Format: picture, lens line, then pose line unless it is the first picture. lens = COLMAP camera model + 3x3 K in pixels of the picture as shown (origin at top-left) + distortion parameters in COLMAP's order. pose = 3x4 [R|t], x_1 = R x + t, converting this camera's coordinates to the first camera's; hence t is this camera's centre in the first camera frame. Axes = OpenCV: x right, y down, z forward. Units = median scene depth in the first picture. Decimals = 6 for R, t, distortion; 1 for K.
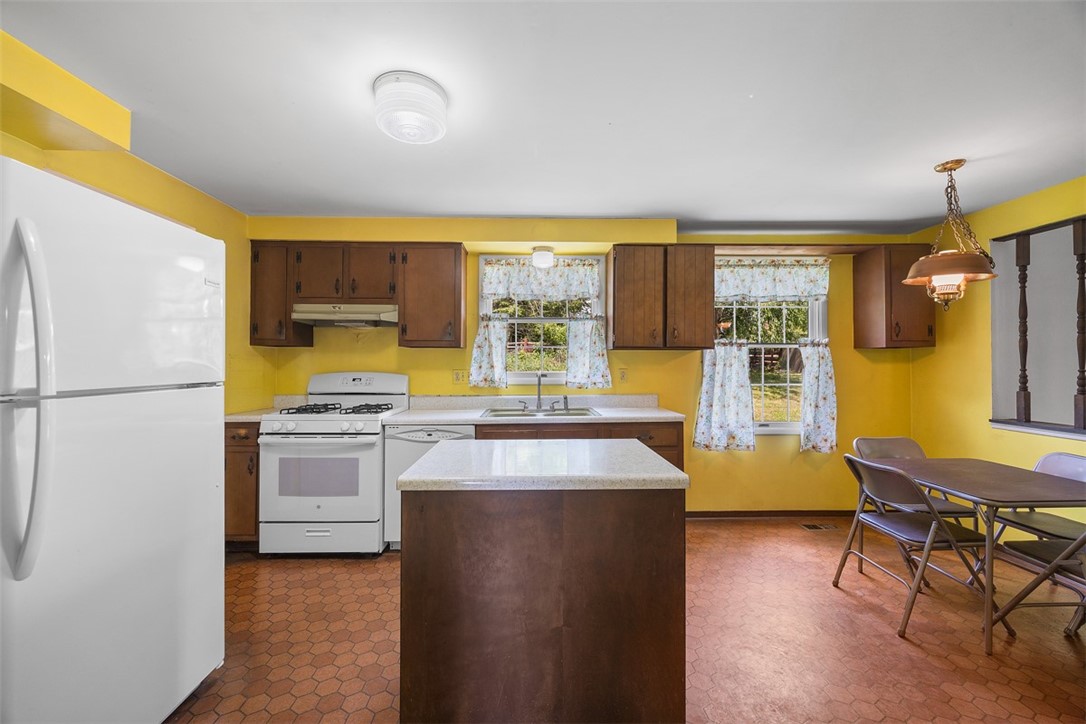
lens RADIAL K [[413.7, 0, 549.6], [0, 413.7, 358.7], [0, 0, 1]] dist [-0.001541, -0.000760]
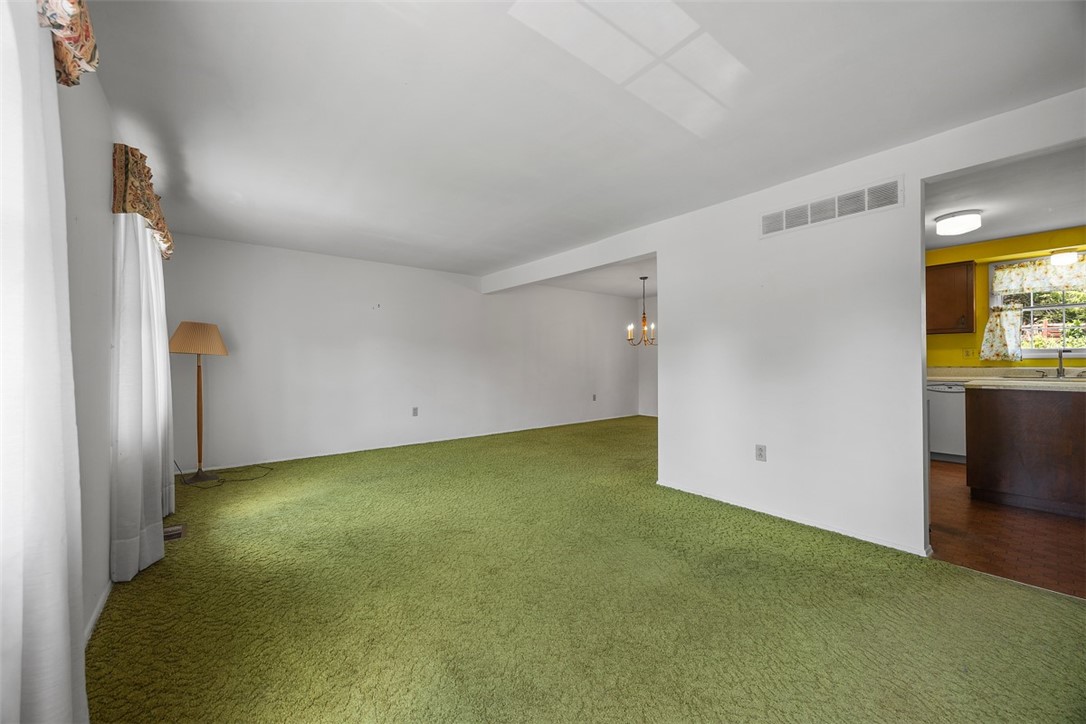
lens RADIAL K [[413.7, 0, 536.6], [0, 413.7, 358.7], [0, 0, 1]] dist [-0.001541, -0.000760]
pose [[0.576340, -0.008552, -0.817166, 0.080216], [0.022259, 0.999739, 0.005237, 0.022083], [0.816907, -0.021208, 0.576379, -1.030245]]
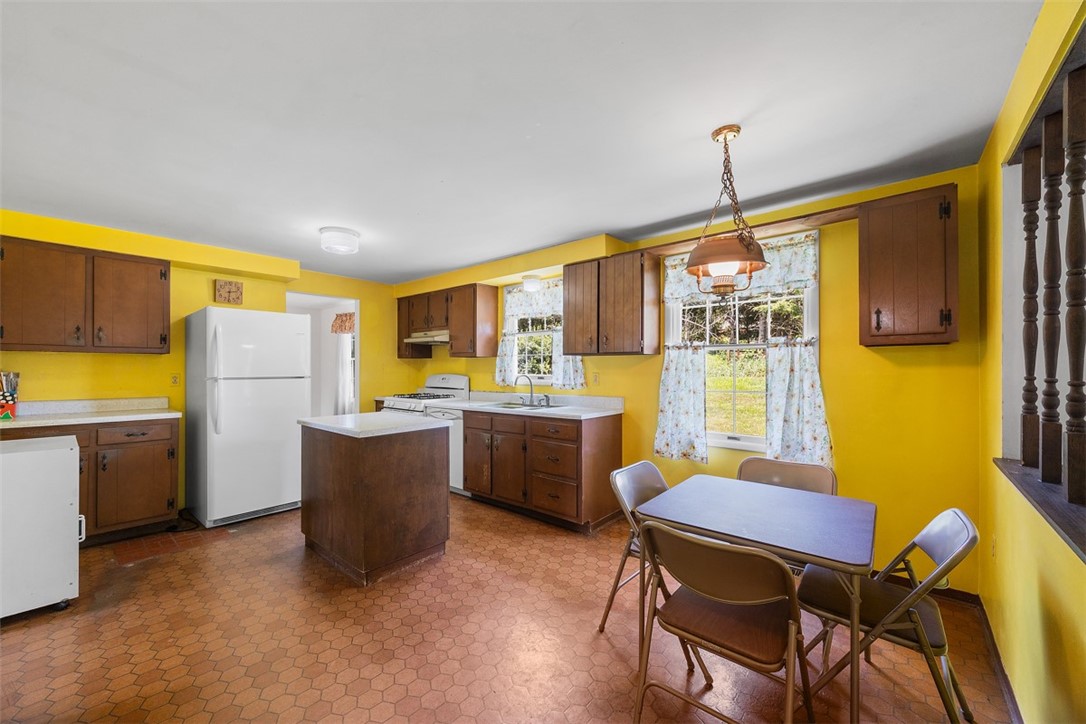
lens RADIAL K [[413.7, 0, 532.5], [0, 413.7, 369.6], [0, 0, 1]] dist [-0.001541, -0.000760]
pose [[0.745190, 0.000332, -0.666852, 0.820256], [0.009935, 0.999883, 0.011600, 0.000983], [0.666778, -0.015269, 0.745100, 0.067070]]
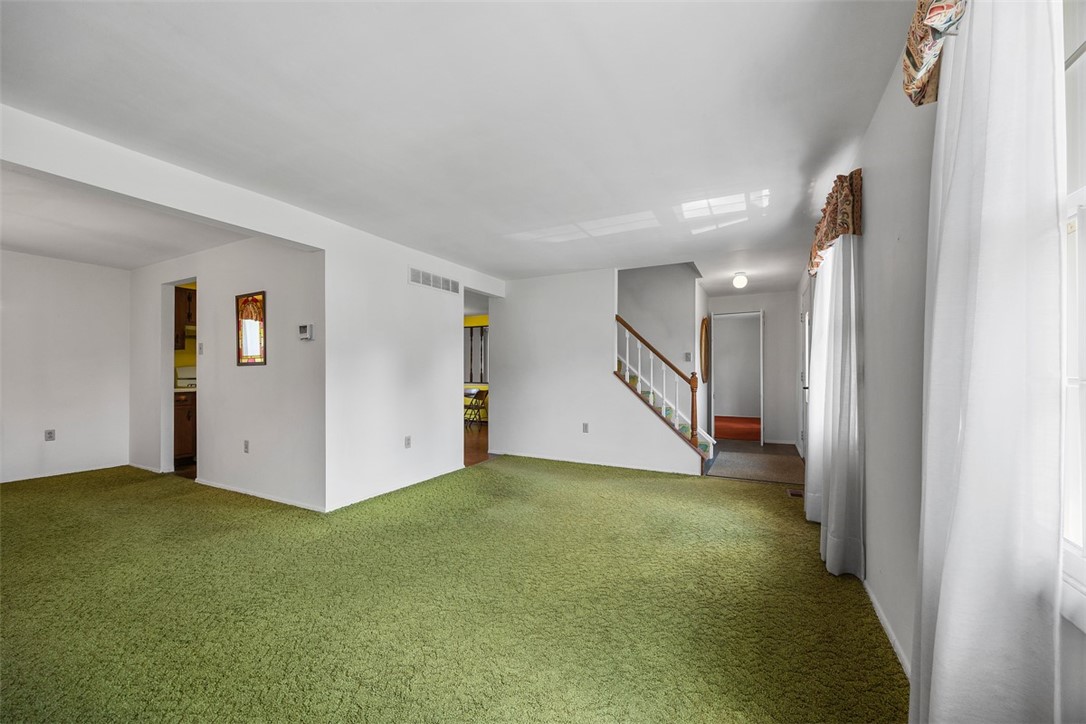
lens RADIAL K [[413.7, 0, 546.7], [0, 413.7, 368.9], [0, 0, 1]] dist [-0.001541, -0.000760]
pose [[0.511347, 0.005071, 0.859359, -1.239804], [-0.014150, 0.999897, 0.002519, 0.019594], [-0.859258, -0.013448, 0.511366, -1.083848]]
